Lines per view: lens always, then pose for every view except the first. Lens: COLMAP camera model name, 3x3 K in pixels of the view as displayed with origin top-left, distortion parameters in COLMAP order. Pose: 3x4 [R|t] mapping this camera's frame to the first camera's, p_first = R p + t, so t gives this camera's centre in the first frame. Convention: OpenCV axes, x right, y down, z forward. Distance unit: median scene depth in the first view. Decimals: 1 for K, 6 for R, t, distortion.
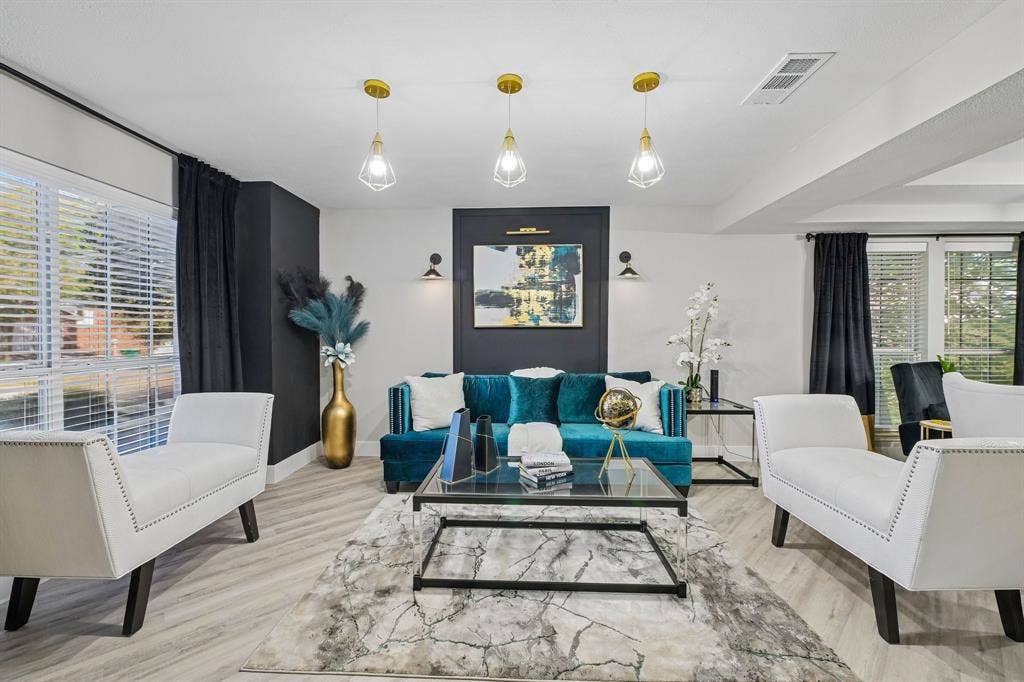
lens RADIAL K [[411.2, 0, 508.2], [0, 411.2, 338.8], [0, 0, 1]] dist [-0.007652, -0.000289]
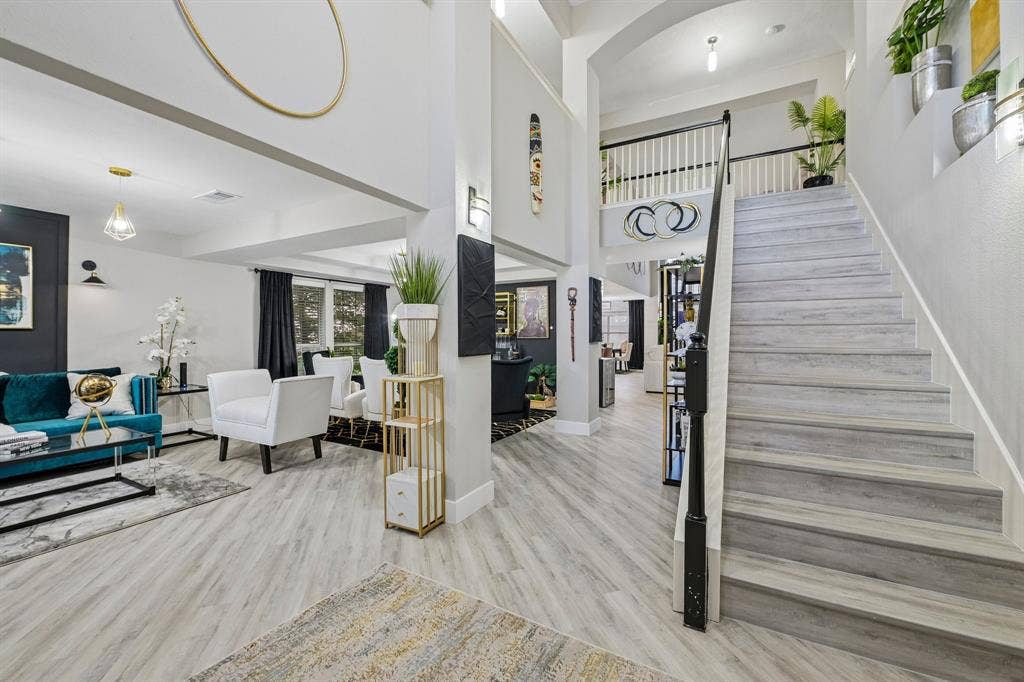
lens RADIAL K [[411.2, 0, 518.1], [0, 411.2, 335.9], [0, 0, 1]] dist [-0.007652, -0.000289]
pose [[0.434961, -0.003618, 0.900442, -0.204846], [0.012569, 0.999919, -0.002054, 0.006343], [-0.900362, 0.012212, 0.434971, -0.521608]]
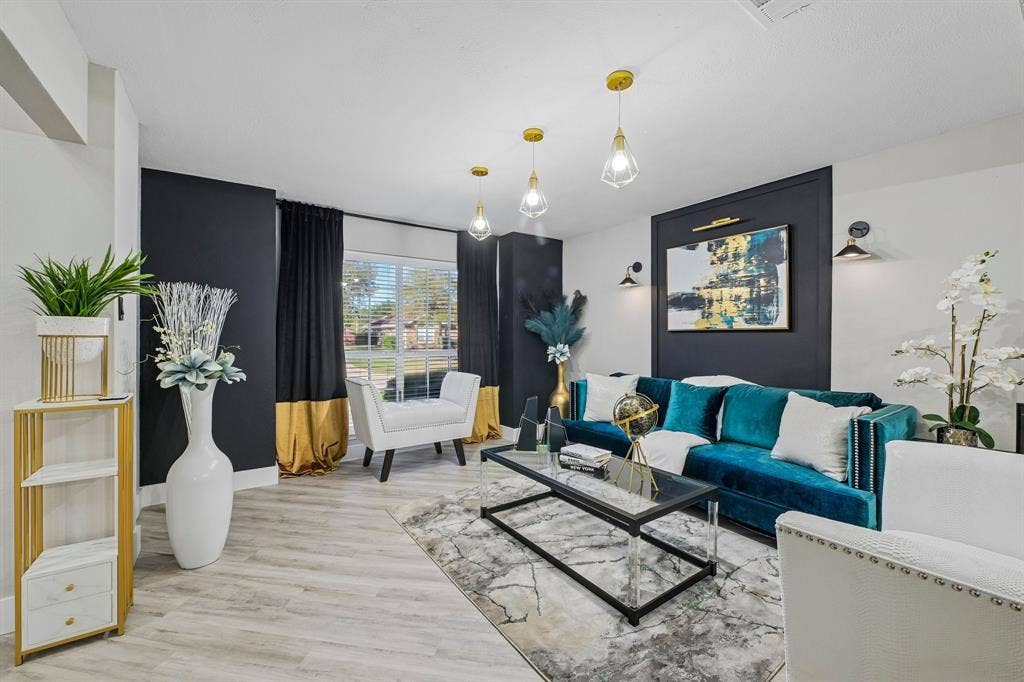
lens RADIAL K [[411.2, 0, 518.9], [0, 411.2, 335.9], [0, 0, 1]] dist [-0.007652, -0.000289]
pose [[0.611254, 0.000449, -0.791434, 0.499207], [-0.012921, 0.999872, -0.009412, -0.001915], [0.791329, 0.015979, 0.611182, 0.113123]]
